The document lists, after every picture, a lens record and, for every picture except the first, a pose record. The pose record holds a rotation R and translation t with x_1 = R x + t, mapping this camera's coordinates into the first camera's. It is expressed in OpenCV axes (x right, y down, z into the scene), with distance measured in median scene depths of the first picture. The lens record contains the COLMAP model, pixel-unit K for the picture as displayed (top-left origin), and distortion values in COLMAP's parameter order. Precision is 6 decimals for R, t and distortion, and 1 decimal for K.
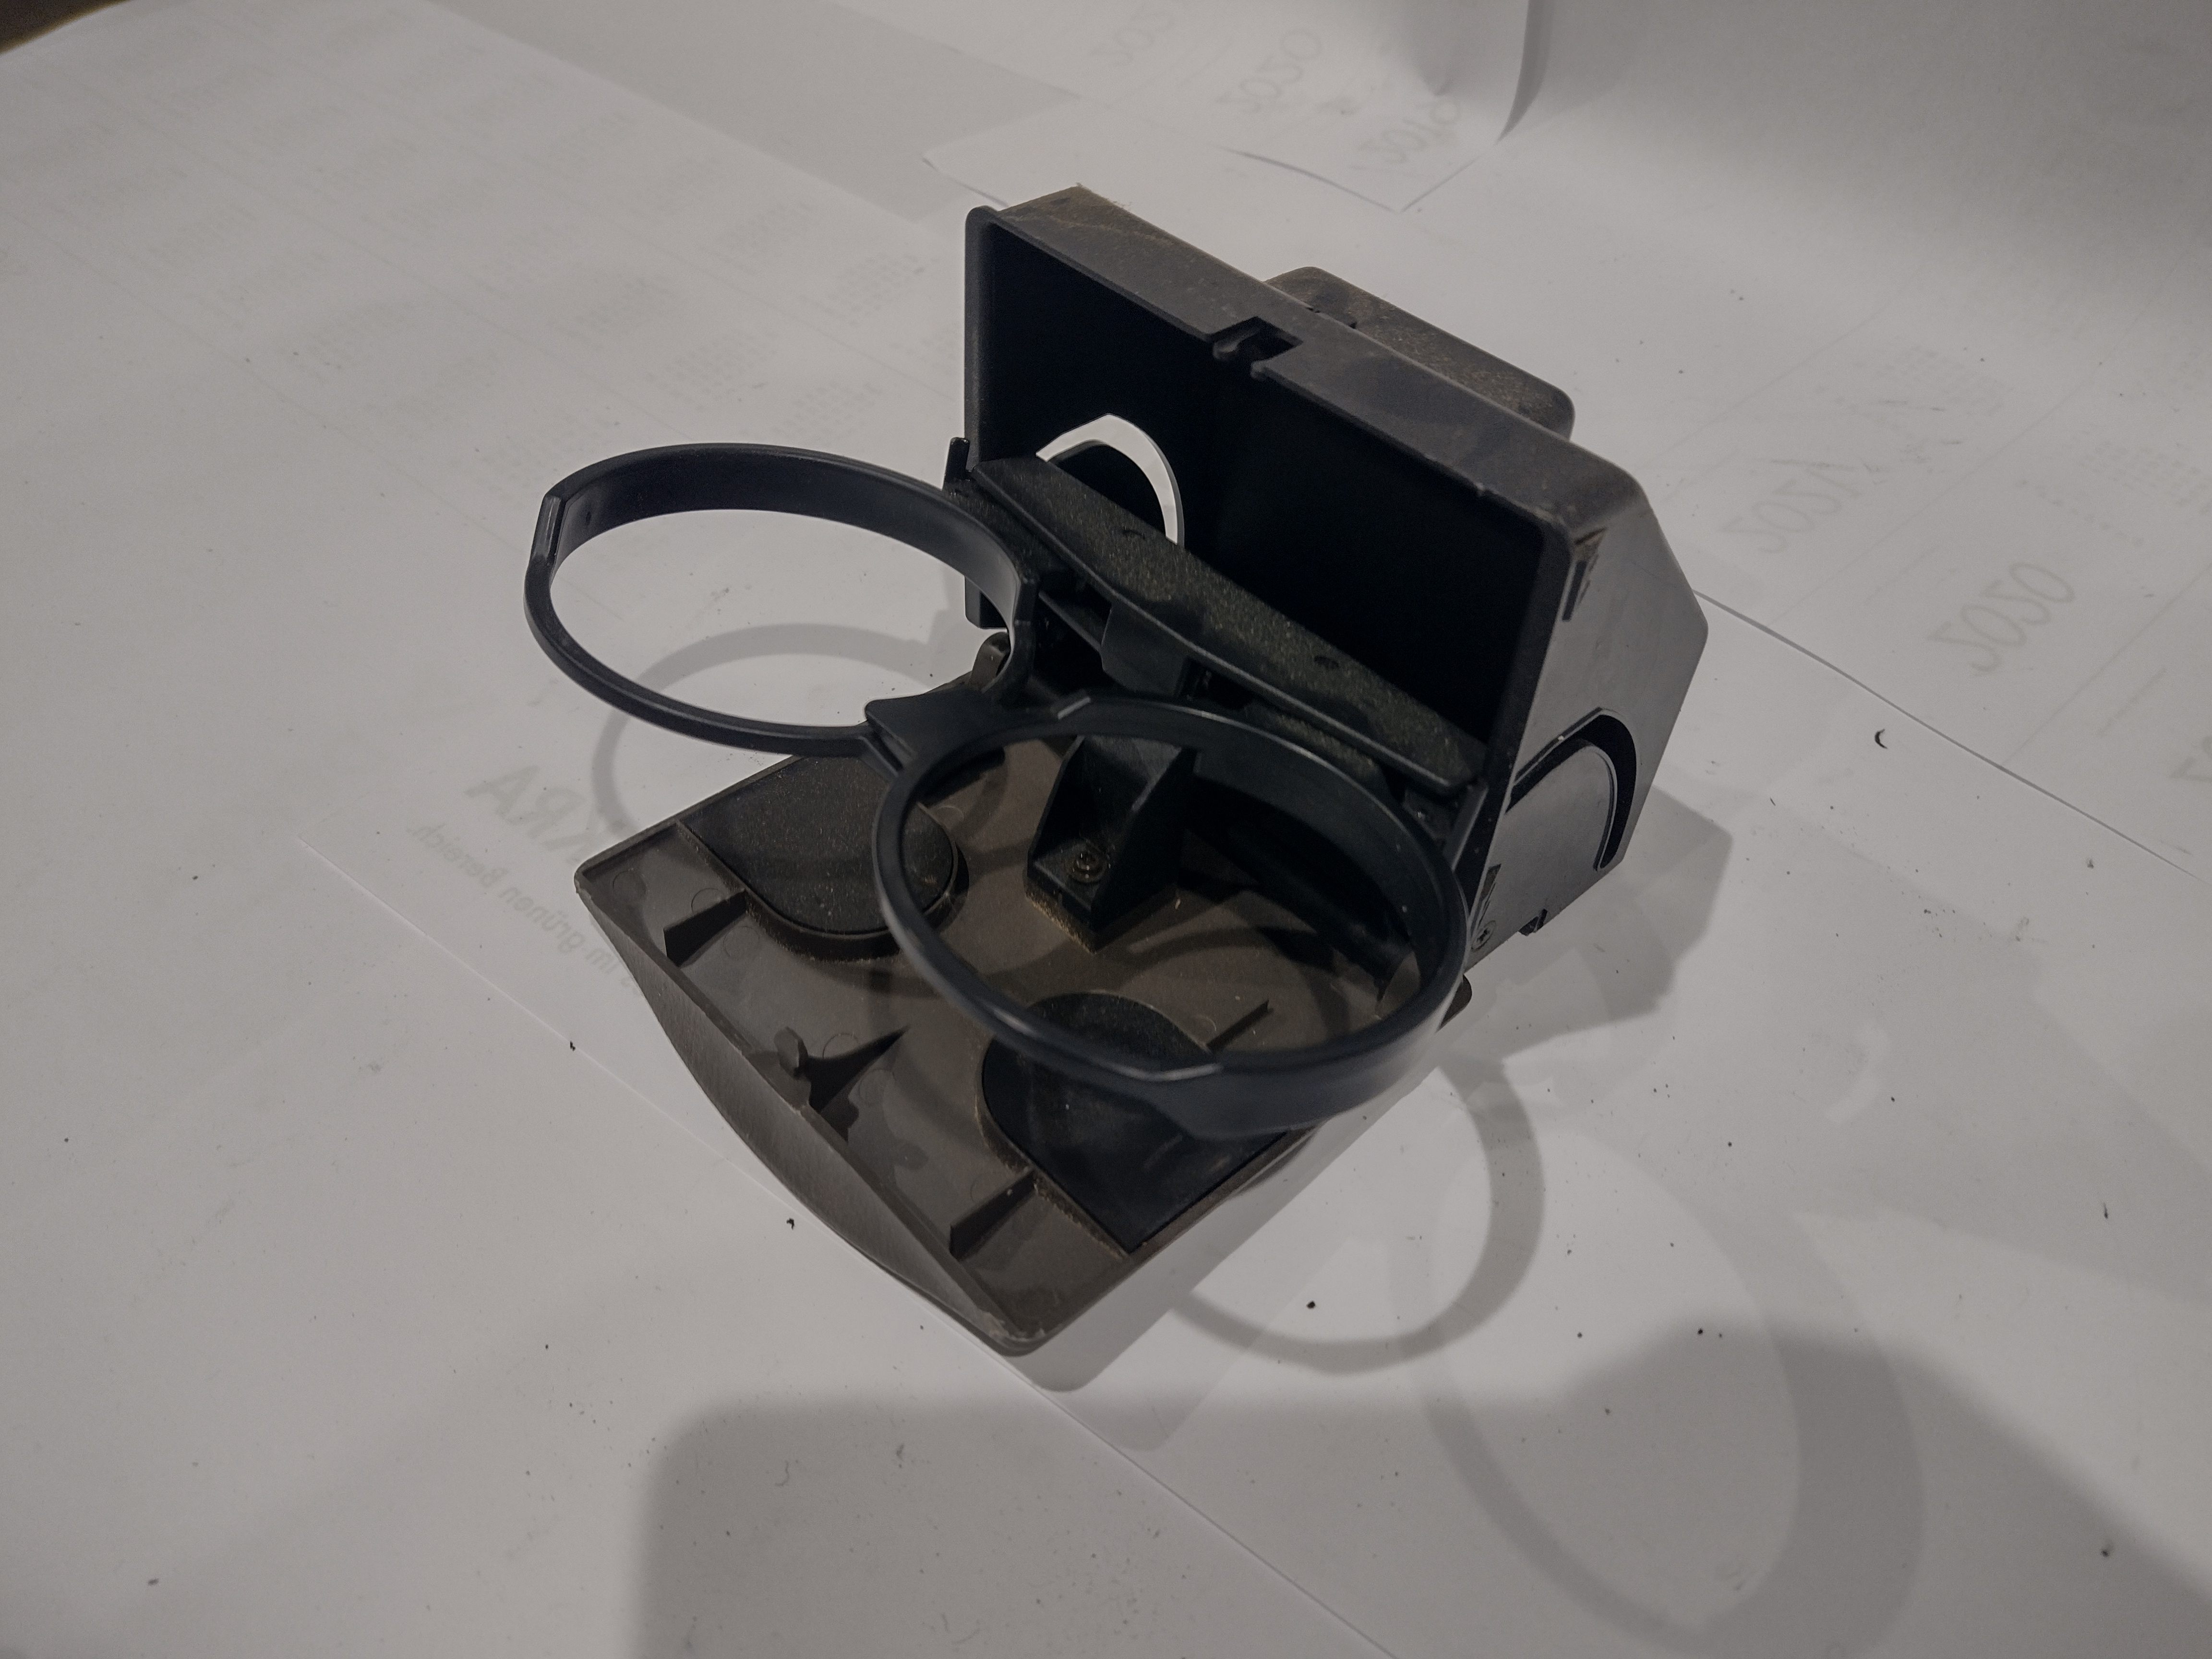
lens RADIAL K [[1715.5, 0, 1128.7], [0, 1715.5, 803.2], [0, 0, 1]] dist [0.088796, -0.209333]
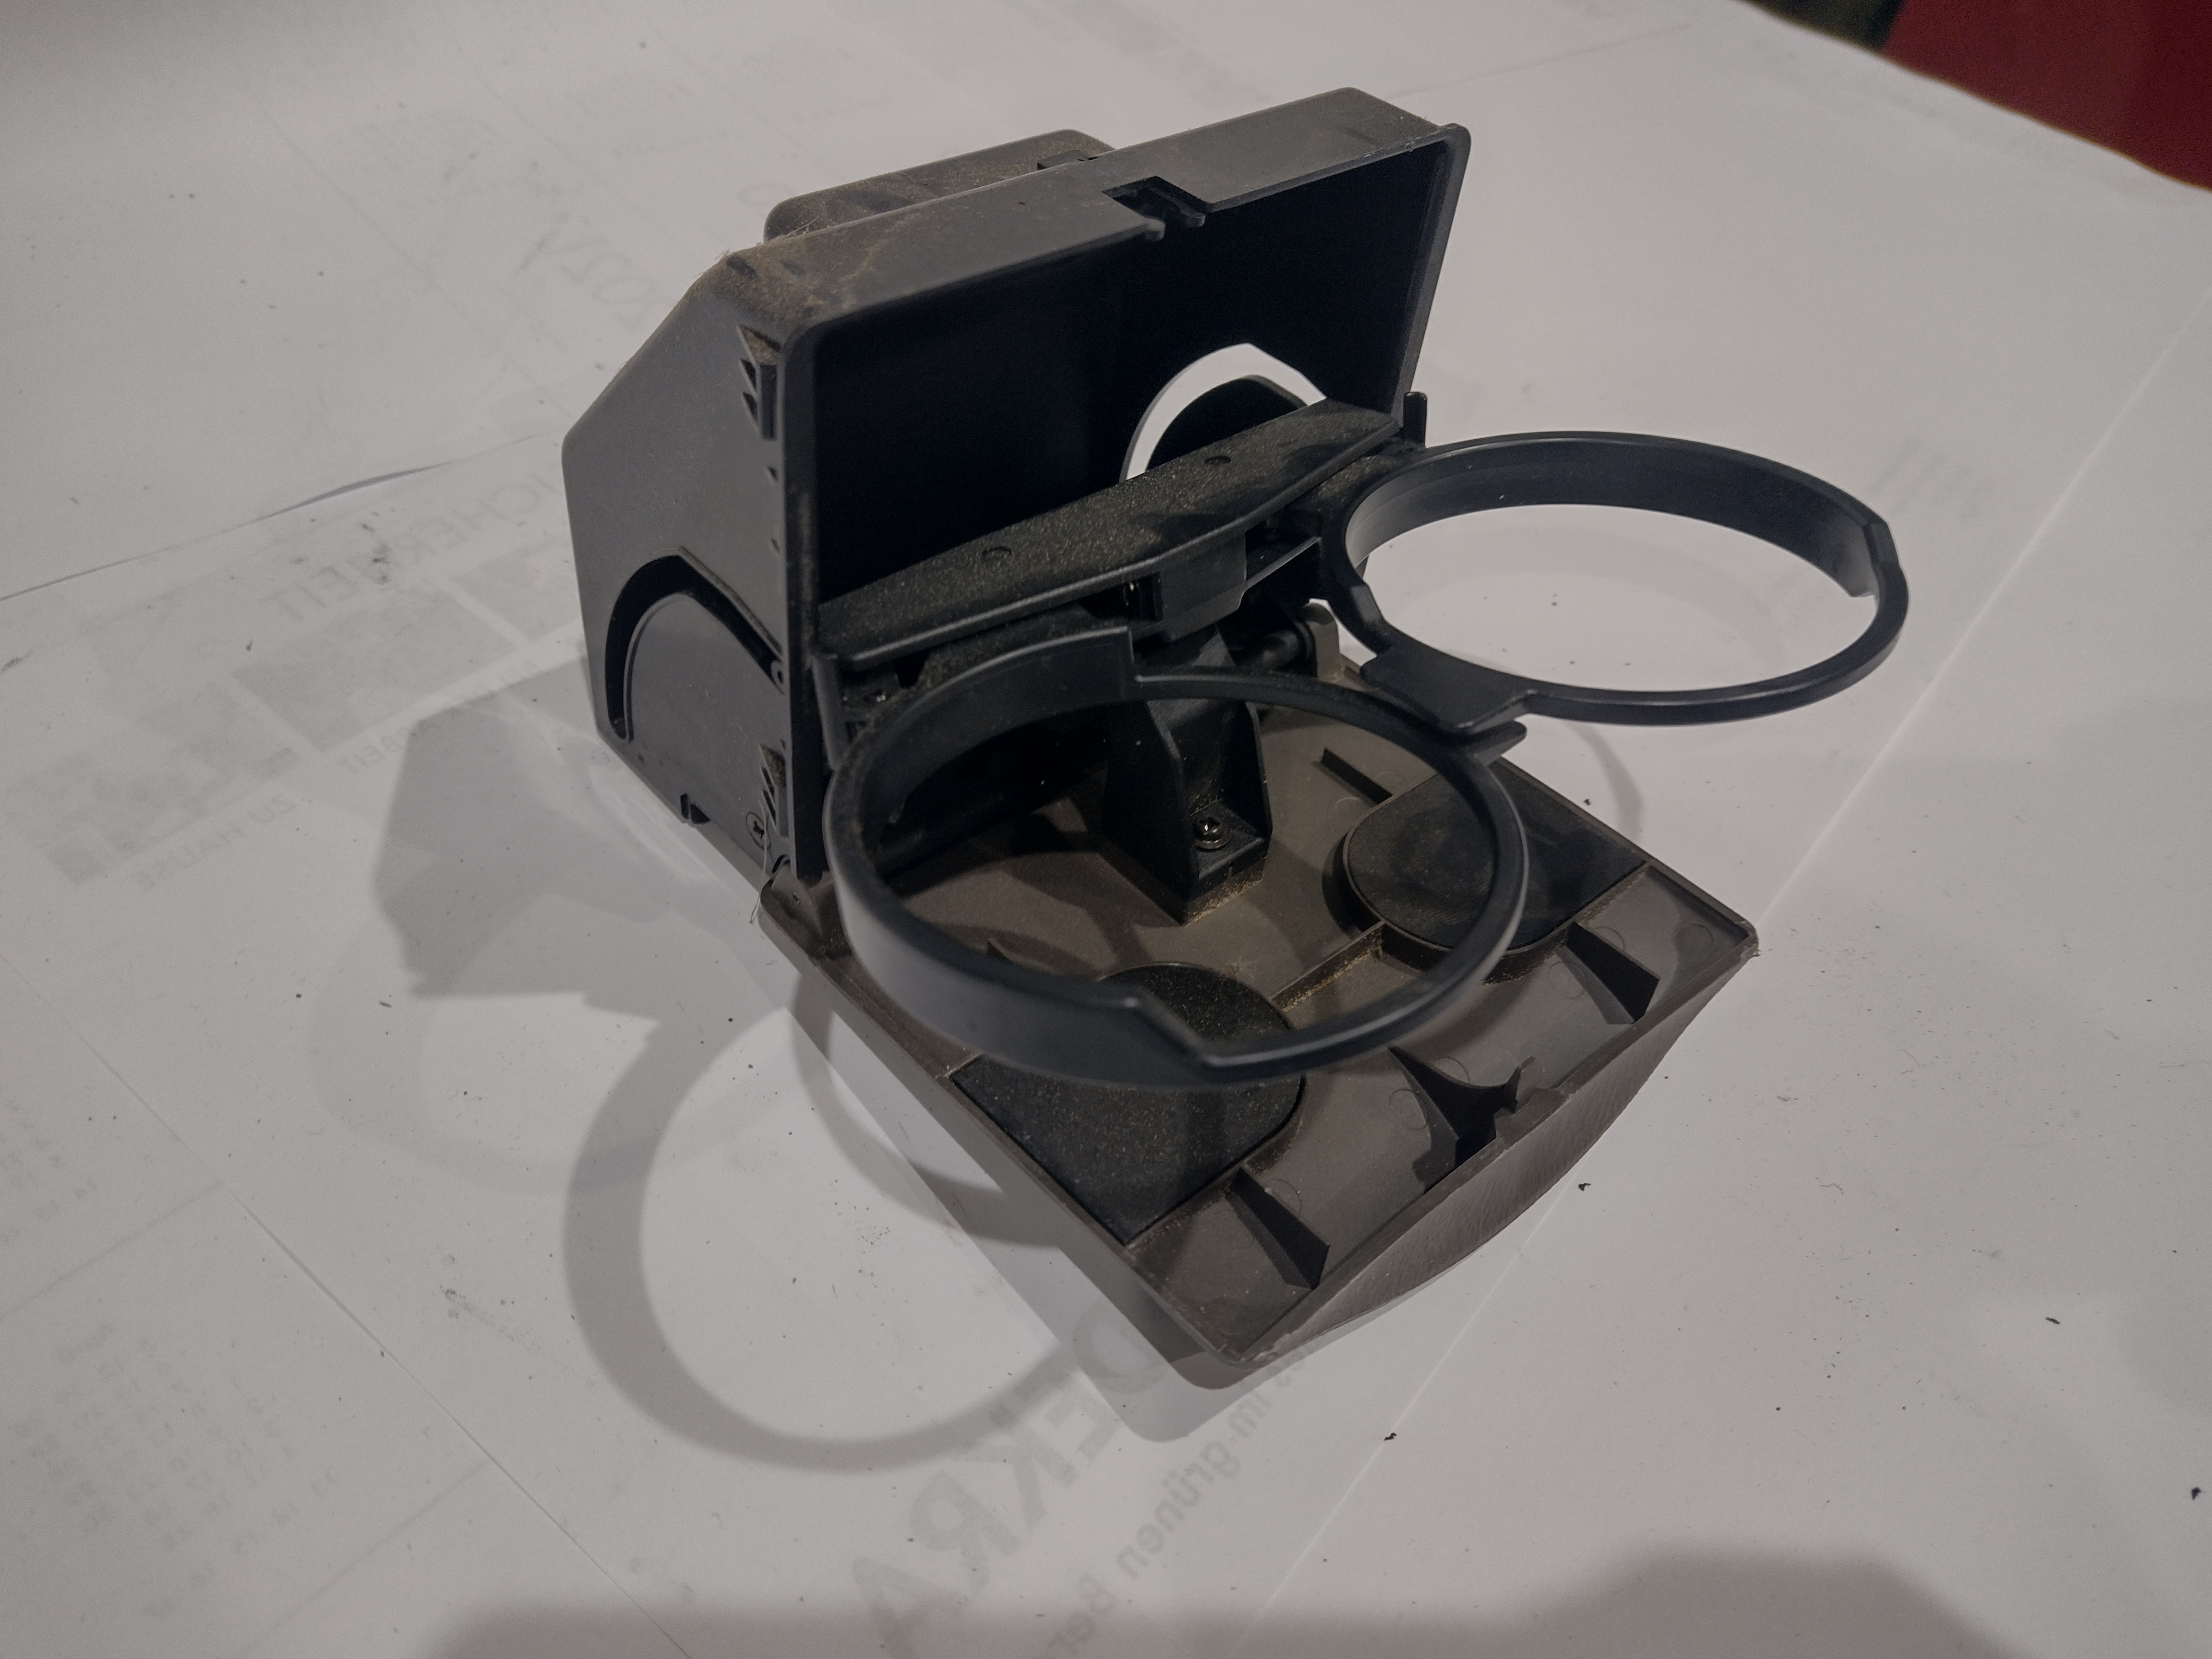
lens RADIAL K [[1715.5, 0, 1128.7], [0, 1715.5, 803.2], [0, 0, 1]] dist [0.088796, -0.209333]
pose [[0.024573, -0.723770, 0.689604, -0.648836], [0.603796, 0.560526, 0.566781, -0.517568], [-0.796760, 0.402453, 0.450783, 0.636813]]
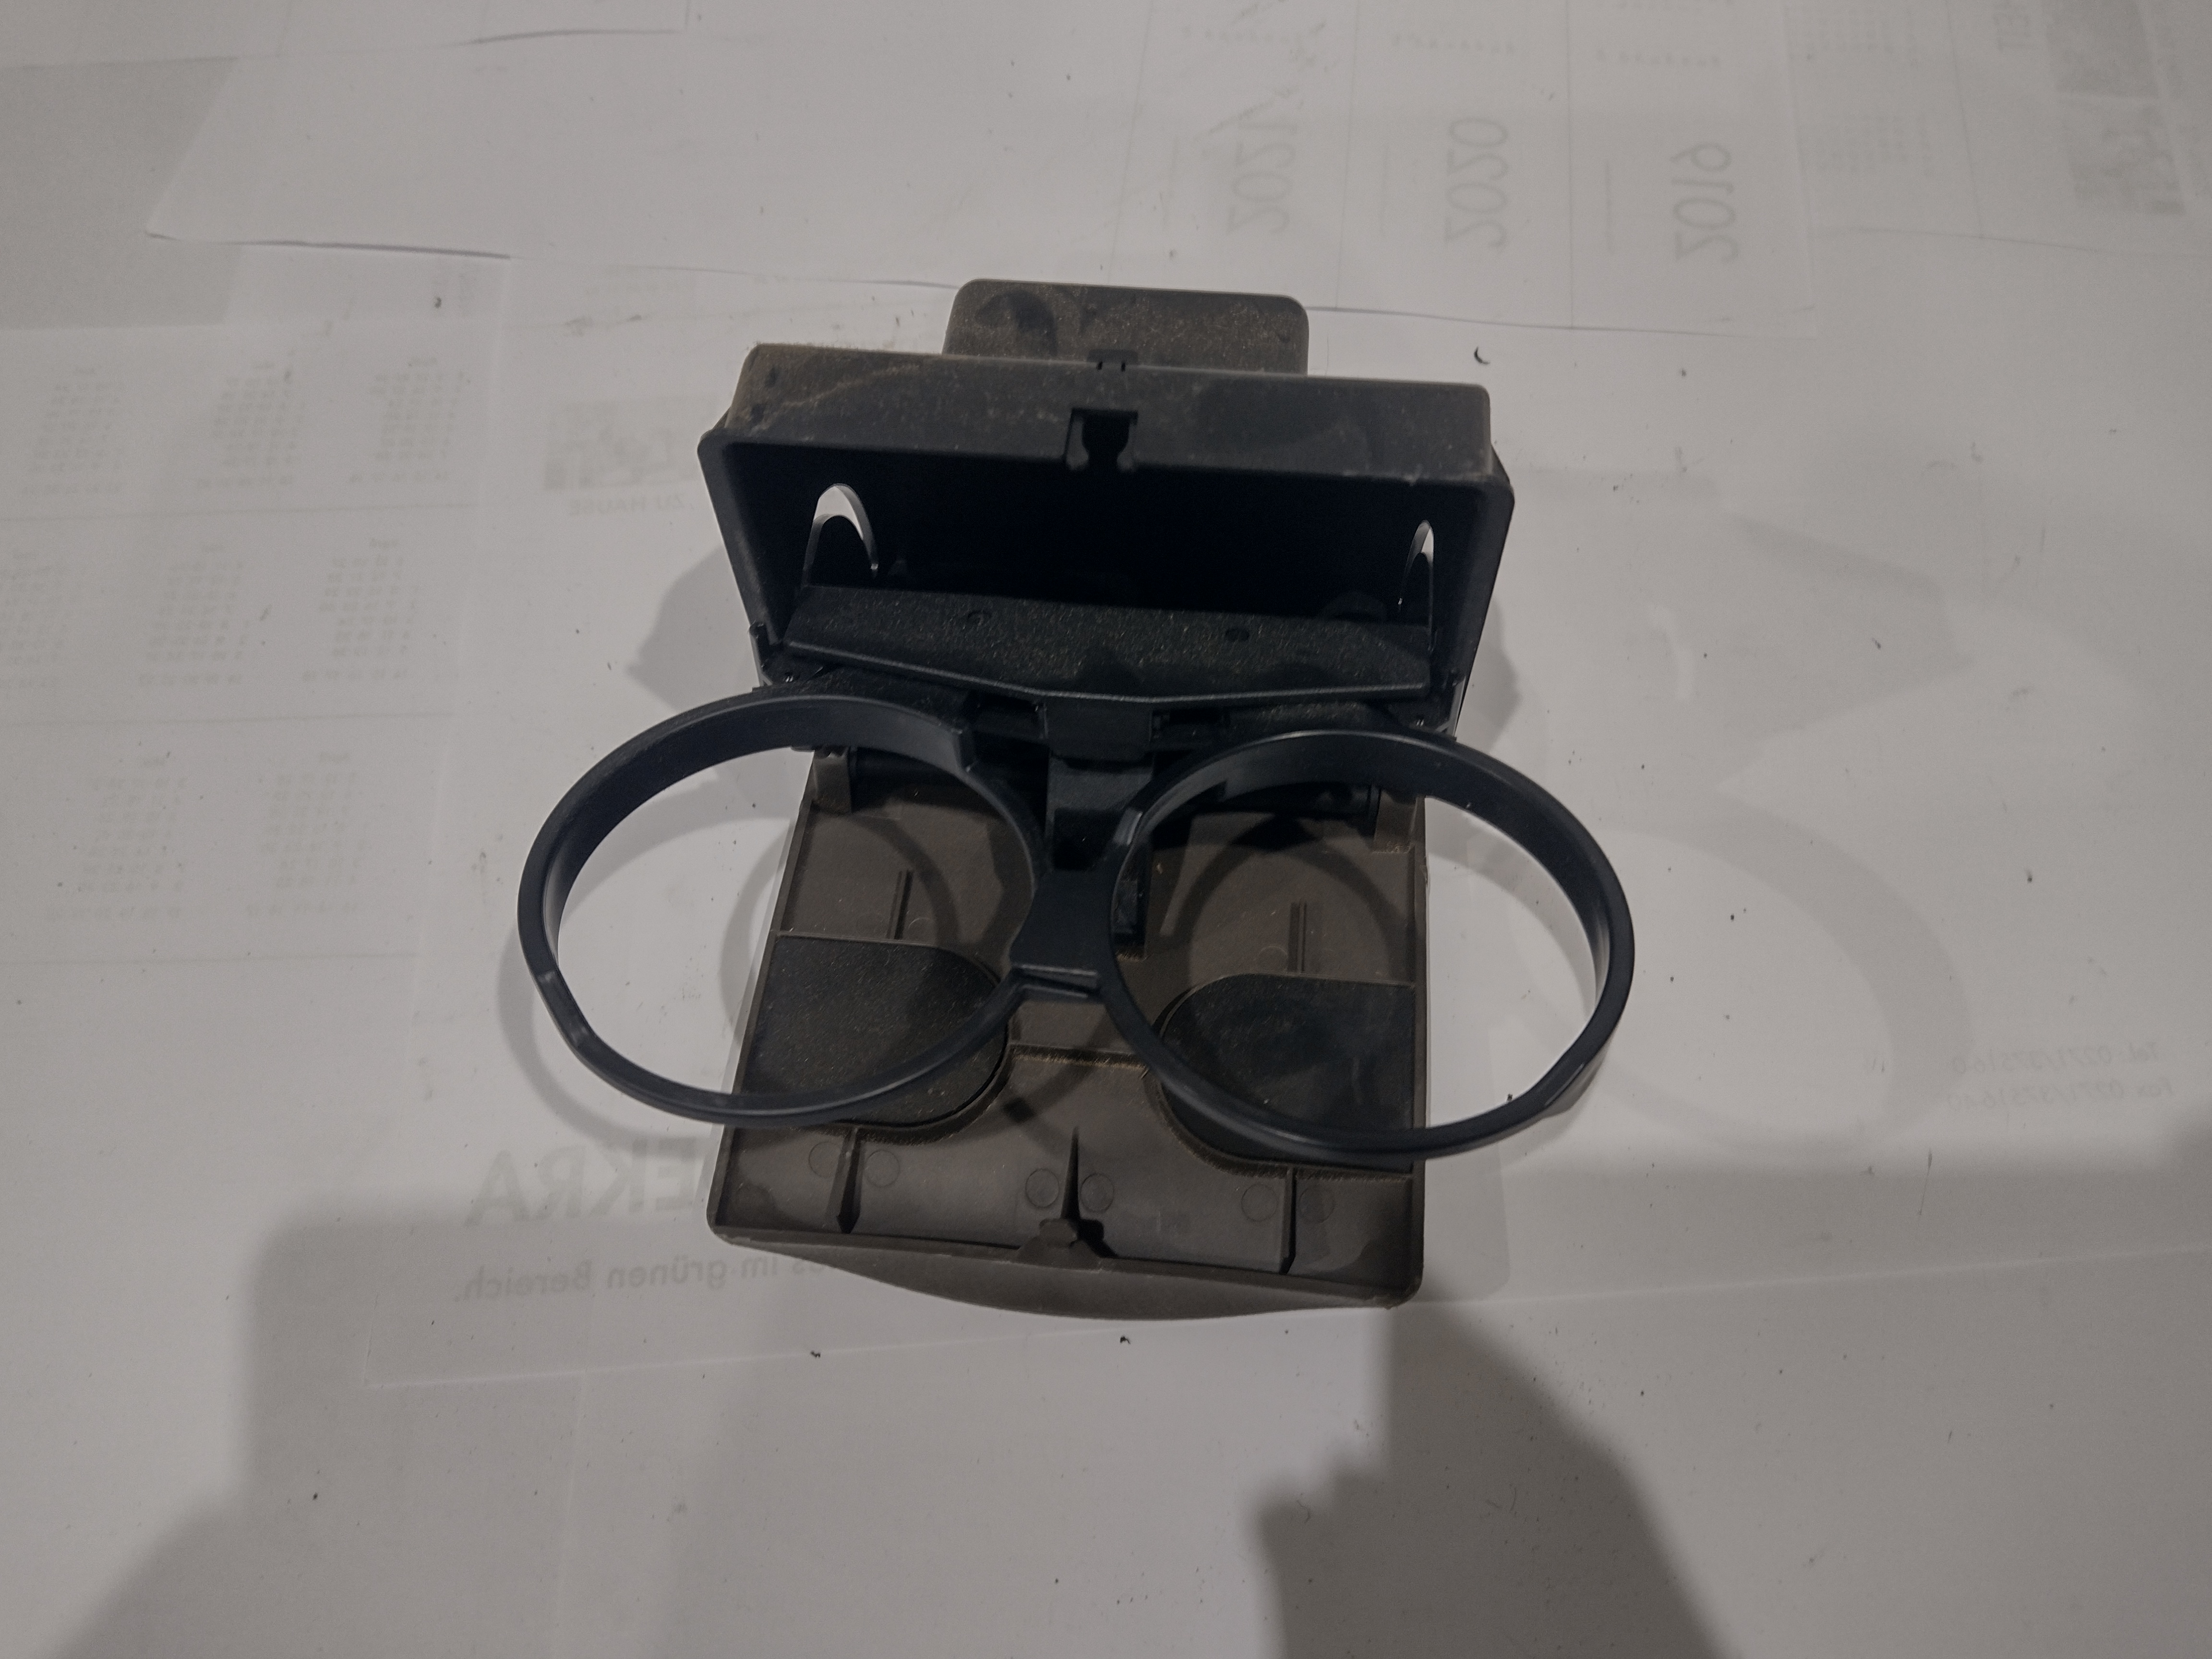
lens RADIAL K [[1715.5, 0, 1128.7], [0, 1715.5, 803.2], [0, 0, 1]] dist [0.088796, -0.209333]
pose [[0.754480, -0.593693, 0.279801, -0.275826], [0.494245, 0.794444, 0.352960, -0.381206], [-0.431836, -0.128011, 0.892822, 0.061793]]
